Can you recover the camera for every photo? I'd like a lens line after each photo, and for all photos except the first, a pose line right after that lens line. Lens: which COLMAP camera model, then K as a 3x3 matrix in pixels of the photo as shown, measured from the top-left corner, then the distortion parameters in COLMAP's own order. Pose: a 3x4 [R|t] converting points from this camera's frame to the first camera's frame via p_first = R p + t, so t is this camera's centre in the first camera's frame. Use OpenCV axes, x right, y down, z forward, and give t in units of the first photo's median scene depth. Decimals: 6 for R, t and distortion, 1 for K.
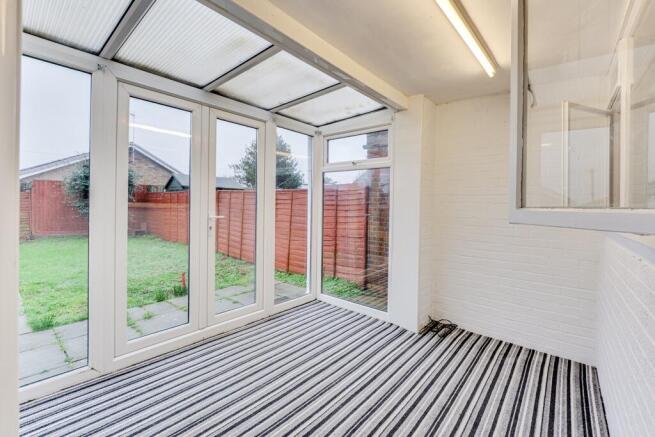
lens RADIAL K [[295.3, 0, 330.5], [0, 295.3, 204.2], [0, 0, 1]] dist [0.000211, -0.000006]
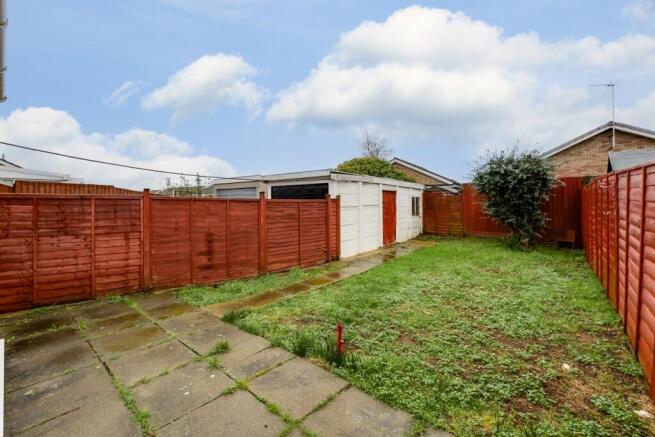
lens RADIAL K [[280.0, 0, 327.9], [0, 280.0, 209.4], [0, 0, 1]] dist [-0.001718, -0.000176]
pose [[0.038177, 0.004664, -0.999260, 0.063447], [0.013794, 0.999891, 0.005194, 0.005156], [0.999176, -0.013982, 0.038109, 1.144301]]
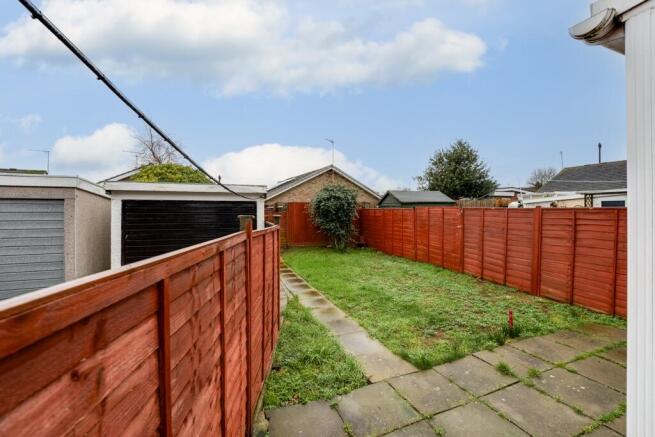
lens RADIAL K [[280.0, 0, 327.9], [0, 280.0, 209.4], [0, 0, 1]] dist [-0.001718, -0.000176]
pose [[0.876060, -0.030759, -0.481220, -0.674071], [0.028046, 0.999524, -0.012831, -0.082148], [0.481386, -0.002256, 0.876506, 0.033069]]
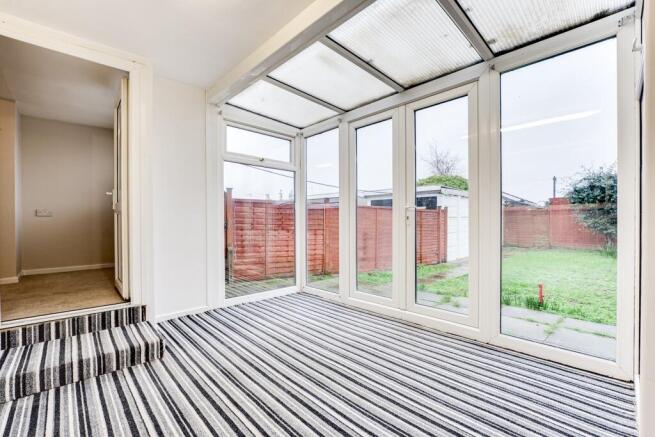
lens RADIAL K [[274.4, 0, 331.4], [0, 274.4, 222.2], [0, 0, 1]] dist [-0.001021, -0.000091]
pose [[-0.088758, -0.016839, -0.995911, 0.417961], [0.000636, 0.999856, -0.016963, 0.079666], [0.996053, -0.002139, -0.088735, 0.572191]]
